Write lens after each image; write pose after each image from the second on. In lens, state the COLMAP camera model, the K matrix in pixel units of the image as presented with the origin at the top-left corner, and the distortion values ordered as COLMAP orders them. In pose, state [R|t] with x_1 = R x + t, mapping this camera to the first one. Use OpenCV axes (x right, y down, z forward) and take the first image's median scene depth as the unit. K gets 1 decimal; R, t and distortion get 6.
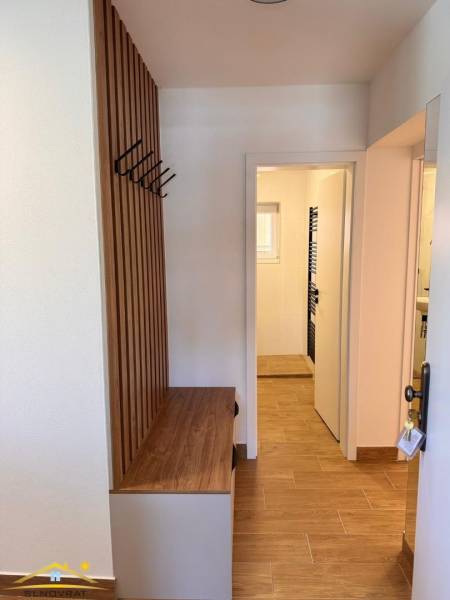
lens RADIAL K [[427.0, 0, 225.8], [0, 427.0, 301.8], [0, 0, 1]] dist [0.008397, 0.005306]
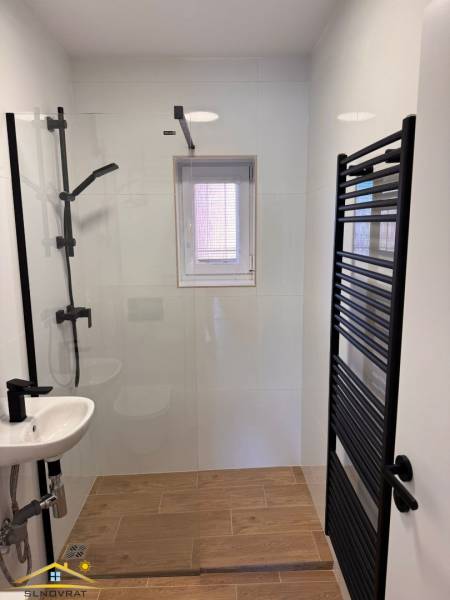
lens RADIAL K [[427.0, 0, 225.5], [0, 427.0, 297.3], [0, 0, 1]] dist [0.008397, 0.005306]
pose [[0.998709, -0.011695, 0.049428, 0.085247], [0.010113, 0.999432, 0.032149, -0.115229], [-0.049776, -0.031608, 0.998260, 0.649191]]
